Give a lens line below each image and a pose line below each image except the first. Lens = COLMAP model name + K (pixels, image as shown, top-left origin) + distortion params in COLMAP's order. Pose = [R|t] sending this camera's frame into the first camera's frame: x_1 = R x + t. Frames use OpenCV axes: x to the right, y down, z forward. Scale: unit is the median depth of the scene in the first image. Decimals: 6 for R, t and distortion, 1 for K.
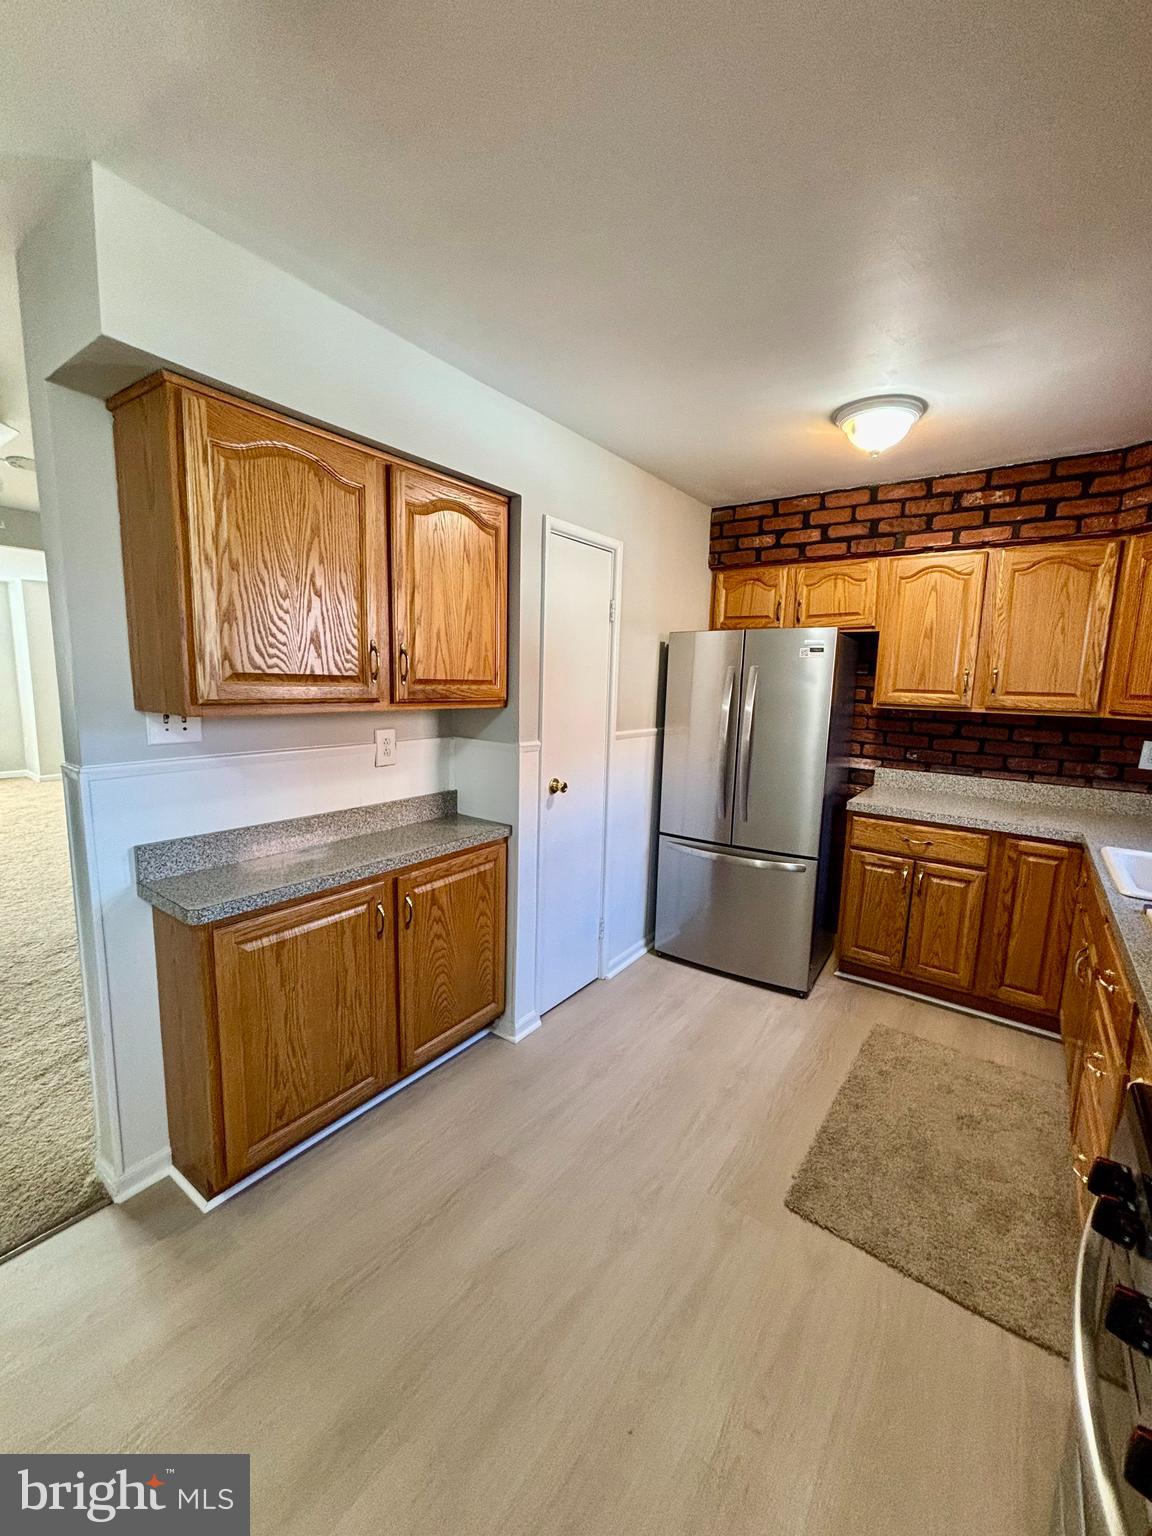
lens RADIAL K [[619.1, 0, 577.0], [0, 619.1, 765.8], [0, 0, 1]] dist [-0.010143, 0.003254]
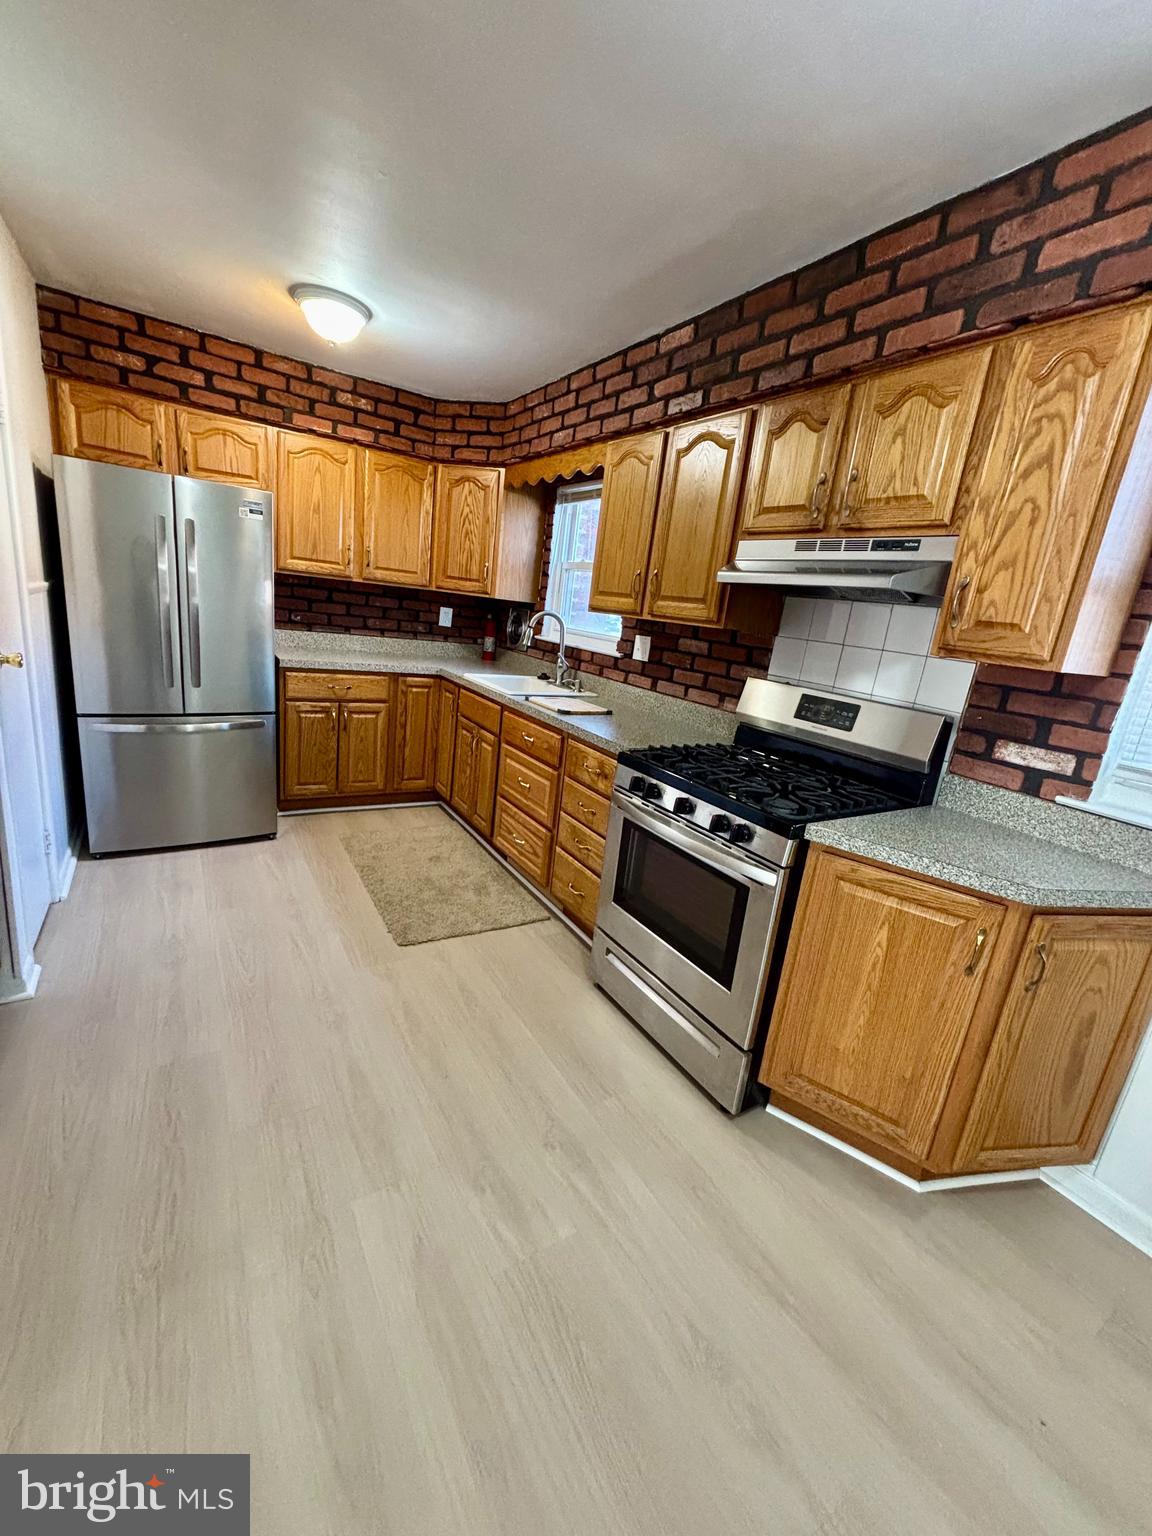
lens RADIAL K [[619.1, 0, 584.4], [0, 619.1, 769.2], [0, 0, 1]] dist [-0.010143, 0.003254]
pose [[0.362643, -0.223104, 0.904829, -0.419381], [0.025714, 0.972947, 0.229594, 0.009209], [-0.931573, -0.059994, 0.358569, 0.079816]]
